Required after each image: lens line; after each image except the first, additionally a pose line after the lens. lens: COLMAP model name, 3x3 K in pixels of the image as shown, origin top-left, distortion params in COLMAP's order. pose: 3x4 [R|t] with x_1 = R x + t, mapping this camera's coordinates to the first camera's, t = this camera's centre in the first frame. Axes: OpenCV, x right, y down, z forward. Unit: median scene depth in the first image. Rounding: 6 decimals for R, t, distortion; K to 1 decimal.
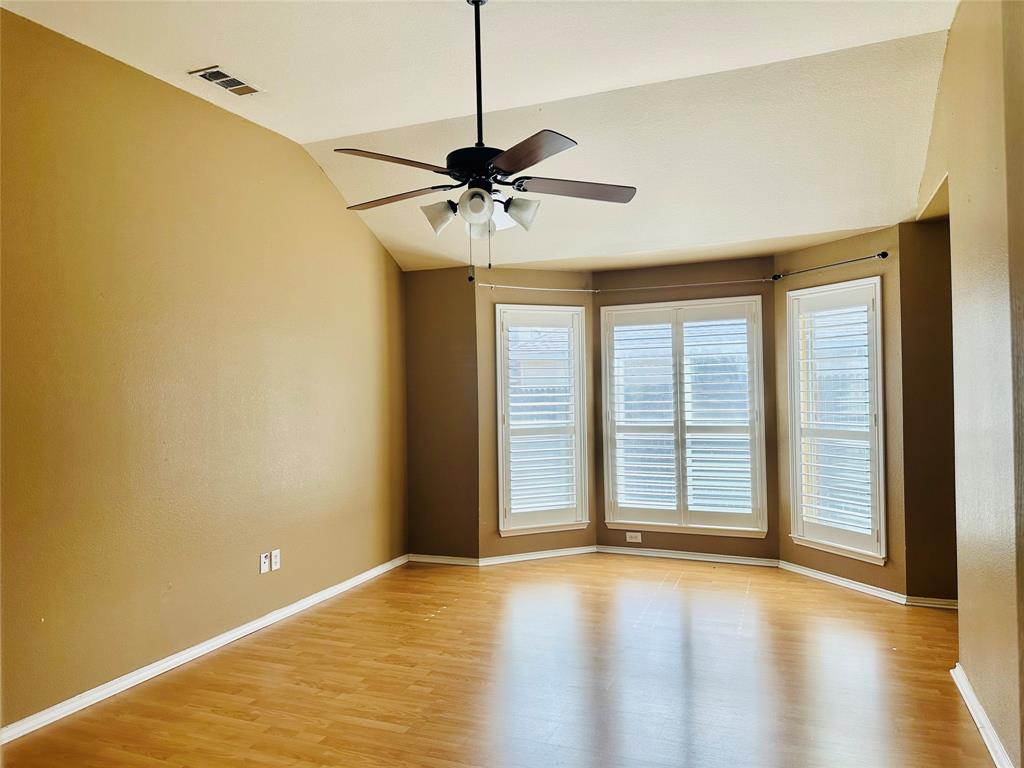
lens RADIAL K [[729.8, 0, 516.1], [0, 729.8, 388.0], [0, 0, 1]] dist [0.199517, -0.265330]
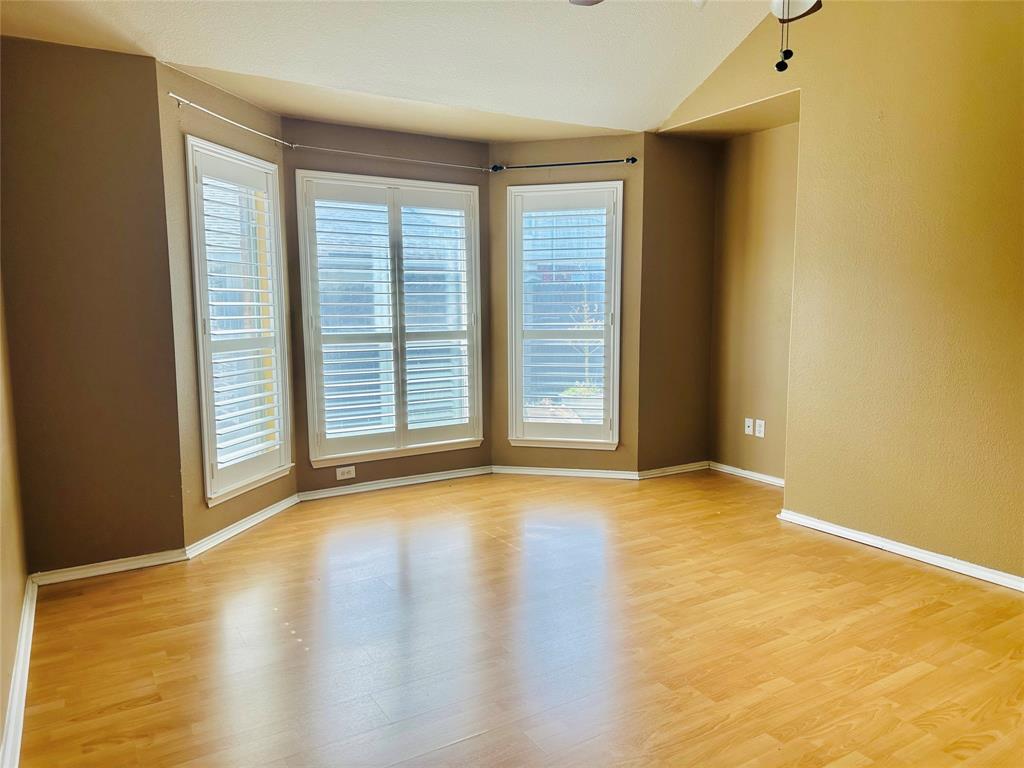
lens RADIAL K [[729.8, 0, 516.1], [0, 729.8, 388.0], [0, 0, 1]] dist [0.199517, -0.265330]
pose [[0.598346, -0.079156, 0.797318, -0.374618], [-0.004303, 0.994776, 0.101989, 0.028400], [-0.801226, -0.064456, 0.594880, 0.392219]]
